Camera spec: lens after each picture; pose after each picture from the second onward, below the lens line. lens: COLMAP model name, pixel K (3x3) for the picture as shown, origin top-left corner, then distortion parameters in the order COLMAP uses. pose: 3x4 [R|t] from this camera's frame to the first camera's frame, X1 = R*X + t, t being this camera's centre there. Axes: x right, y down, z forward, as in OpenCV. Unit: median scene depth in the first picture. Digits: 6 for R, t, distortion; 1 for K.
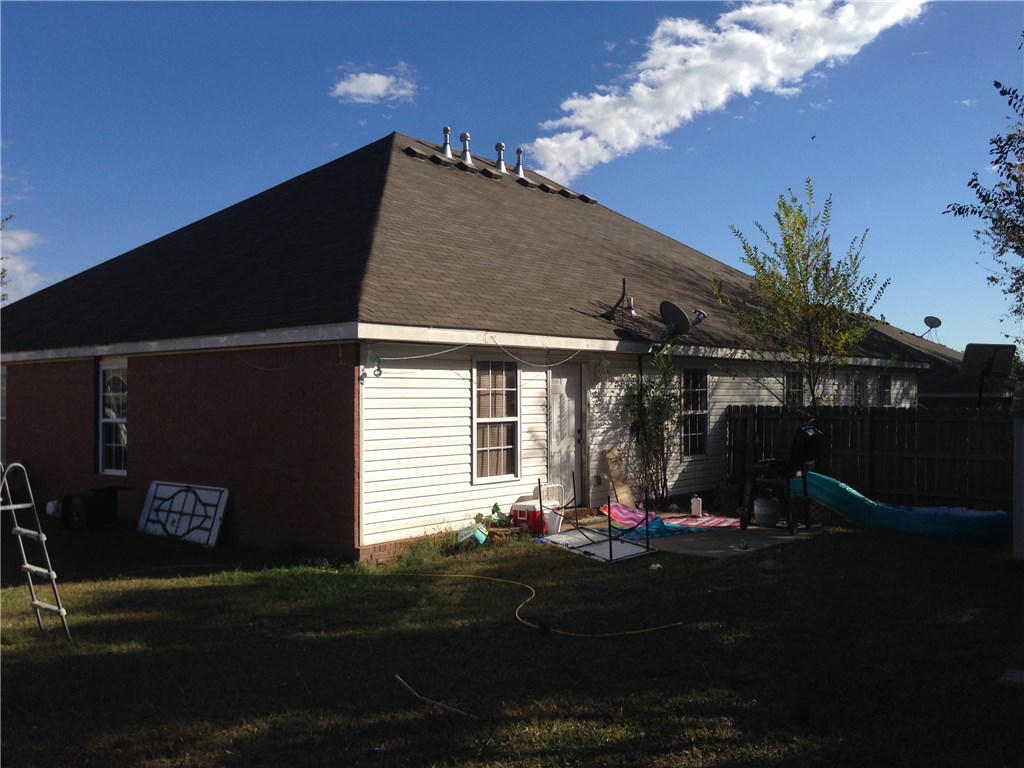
lens RADIAL K [[937.4, 0, 513.4], [0, 937.4, 387.5], [0, 0, 1]] dist [0.095120, -0.113881]
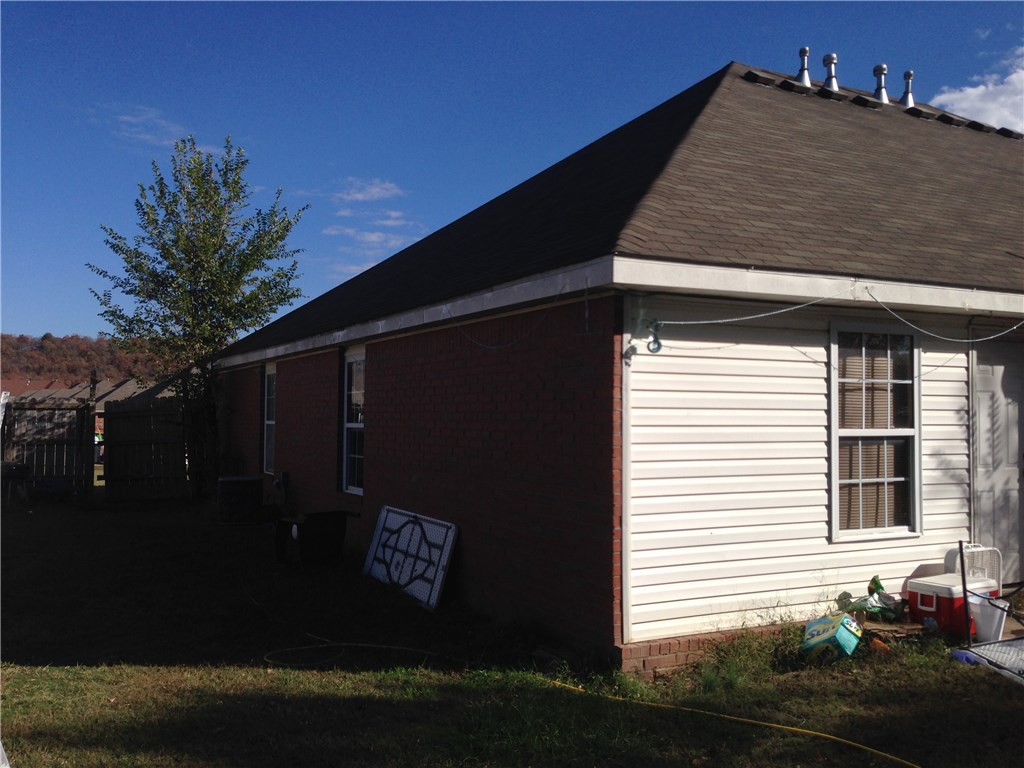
lens RADIAL K [[937.4, 0, 504.1], [0, 937.4, 382.1], [0, 0, 1]] dist [0.095120, -0.113881]
pose [[0.925358, -0.003197, -0.379080, -0.007994], [-0.005212, 0.999763, -0.021152, 0.016940], [0.379058, 0.021549, 0.925122, 0.370259]]
